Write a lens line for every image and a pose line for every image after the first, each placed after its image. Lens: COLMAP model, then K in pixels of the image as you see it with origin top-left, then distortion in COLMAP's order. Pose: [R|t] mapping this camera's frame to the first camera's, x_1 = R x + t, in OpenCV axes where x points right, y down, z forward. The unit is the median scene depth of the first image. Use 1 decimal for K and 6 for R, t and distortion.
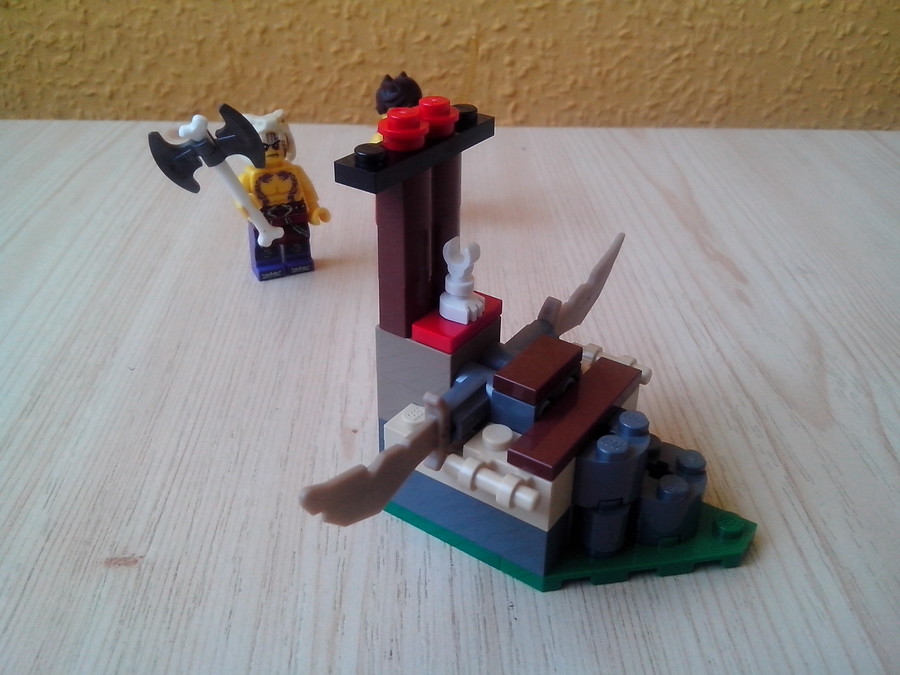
lens RADIAL K [[877.8, 0, 445.7], [0, 877.8, 319.2], [0, 0, 1]] dist [0.068563, -0.195426]
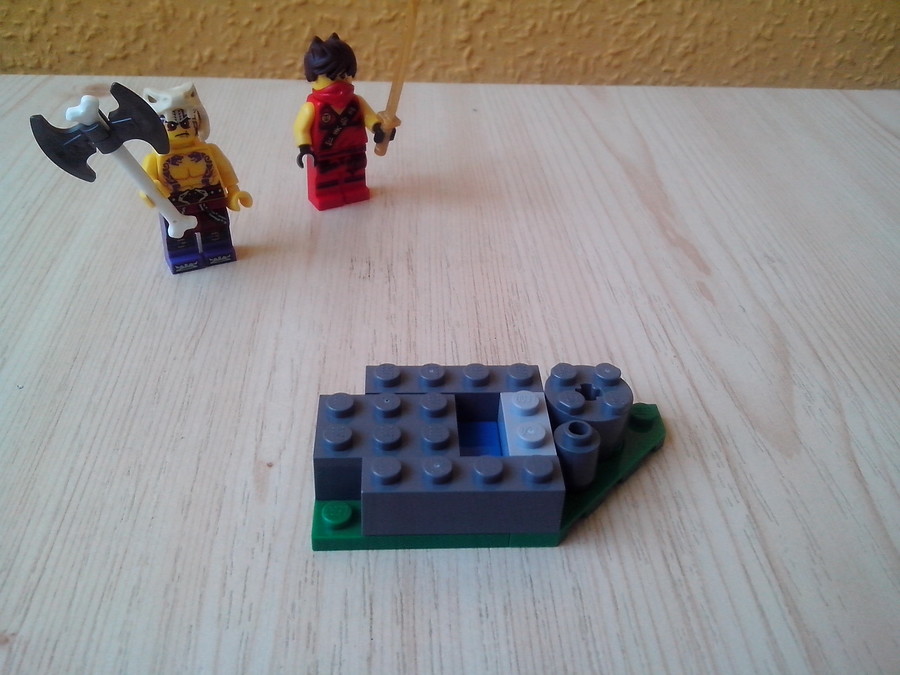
lens RADIAL K [[877.8, 0, 445.7], [0, 877.8, 319.2], [0, 0, 1]] dist [0.068563, -0.195426]
pose [[0.999229, -0.003688, 0.039089, 0.028012], [0.000555, 0.996806, 0.079853, -0.064021], [-0.039259, -0.079770, 0.996040, 0.085550]]
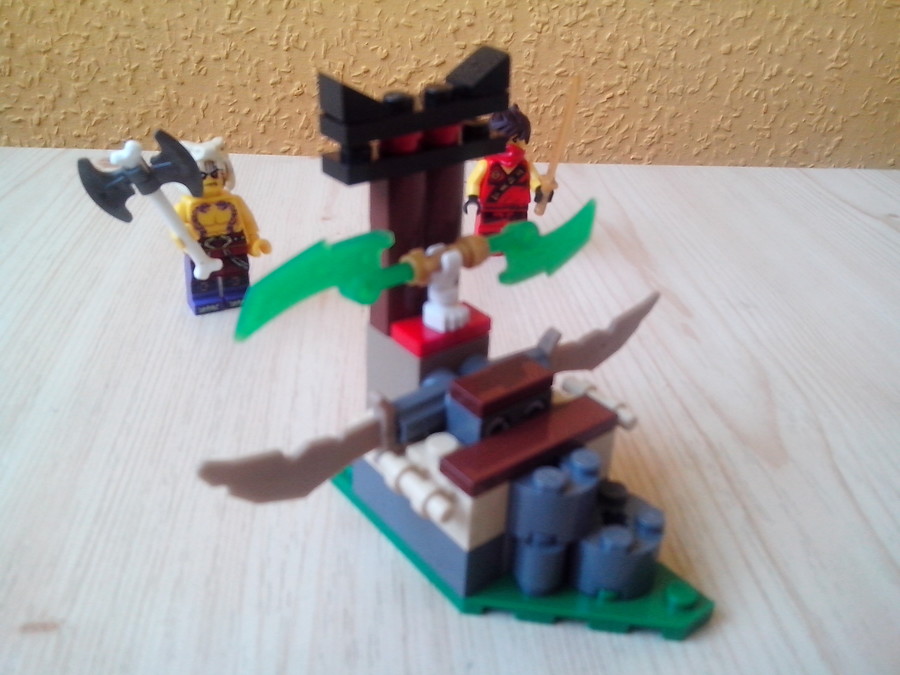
lens RADIAL K [[861.1, 0, 446.7], [0, 861.1, 317.0], [0, 0, 1]] dist [0.077828, -0.167583]
pose [[0.996997, -0.000033, 0.077437, -0.011915], [0.002959, 0.999286, -0.037671, -0.004747], [-0.077380, 0.037787, 0.996285, 0.040529]]
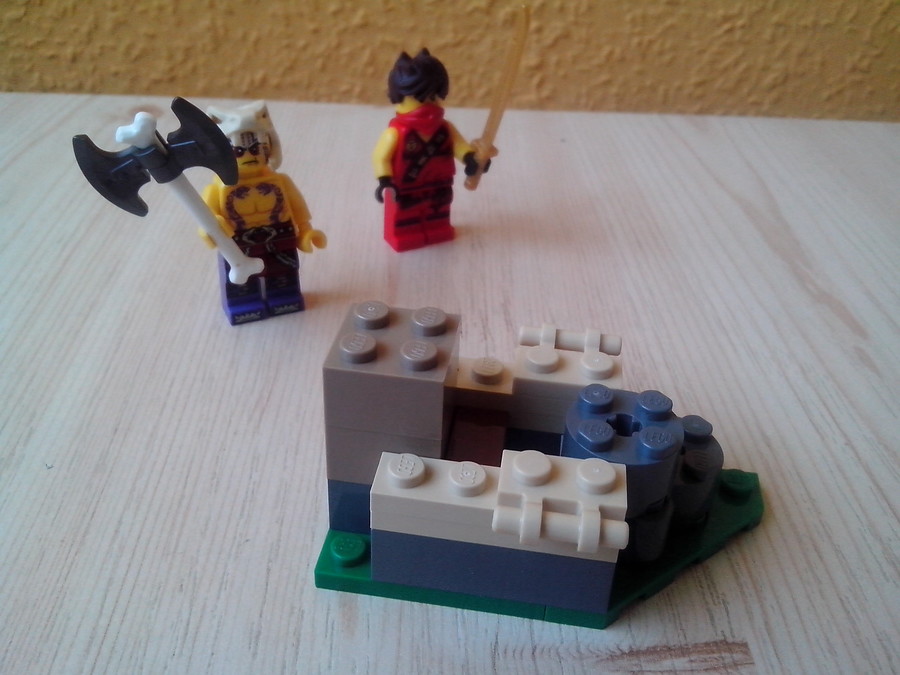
lens RADIAL K [[886.4, 0, 445.8], [0, 886.4, 322.6], [0, 0, 1]] dist [0.049380, -0.170176]
pose [[0.999767, 0.020183, 0.007672, -0.030972], [-0.020521, 0.998692, 0.046823, -0.079303], [-0.006716, -0.046969, 0.998874, 0.218360]]
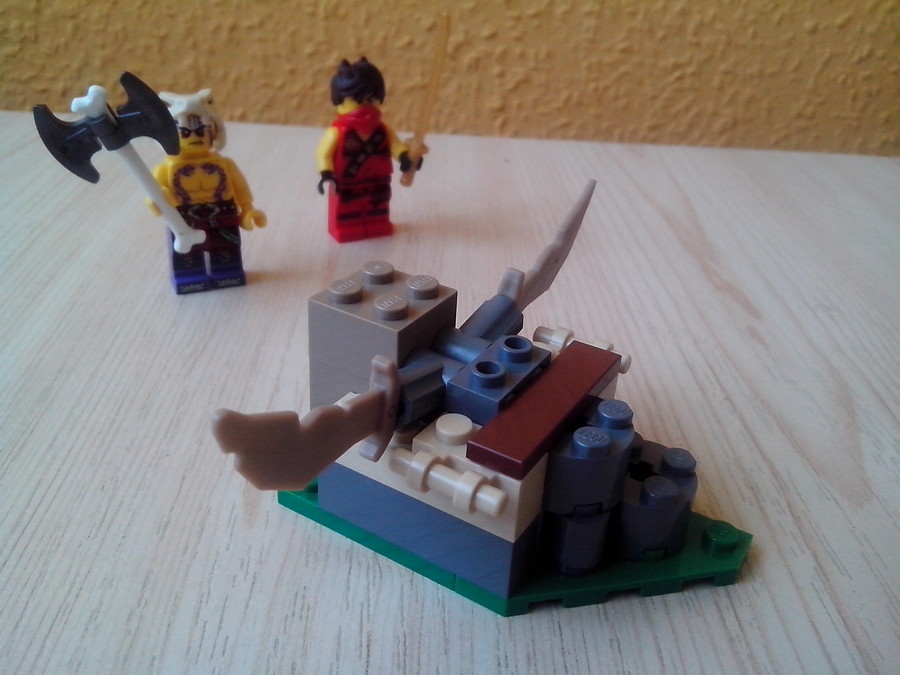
lens RADIAL K [[886.4, 0, 445.8], [0, 886.4, 322.6], [0, 0, 1]] dist [0.049380, -0.170176]
pose [[0.999284, 0.036582, 0.009630, 0.031935], [-0.036260, 0.998837, -0.031786, 0.000365], [-0.010782, 0.031414, 0.999448, 0.148869]]
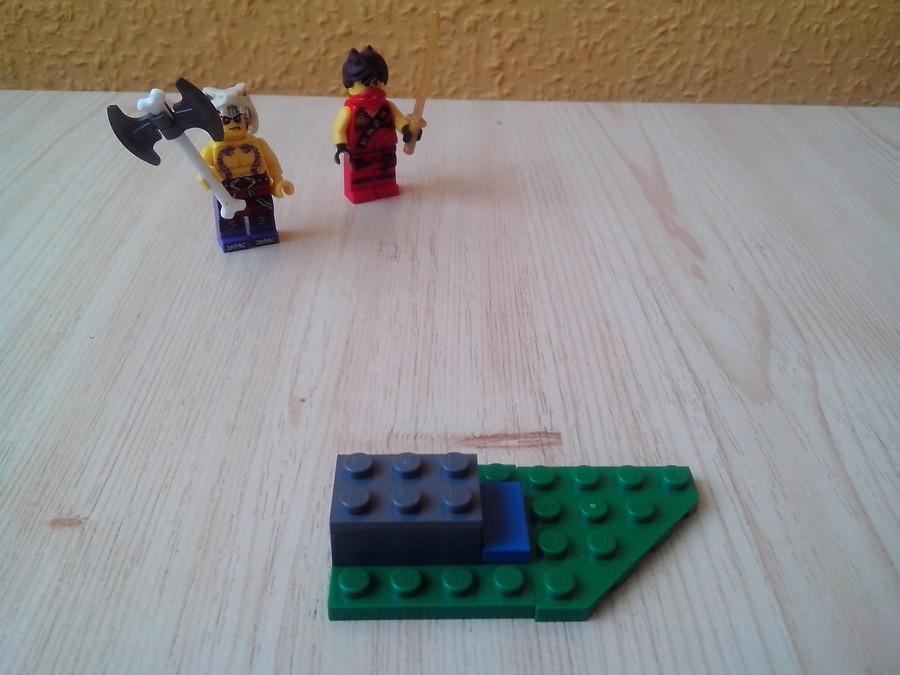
lens RADIAL K [[870.3, 0, 444.7], [0, 870.3, 324.7], [0, 0, 1]] dist [0.063902, -0.171357]
pose [[0.999886, 0.010066, -0.011290, 0.052220], [-0.009604, 0.999144, 0.040236, -0.002742], [0.011685, -0.040123, 0.999126, -0.010537]]
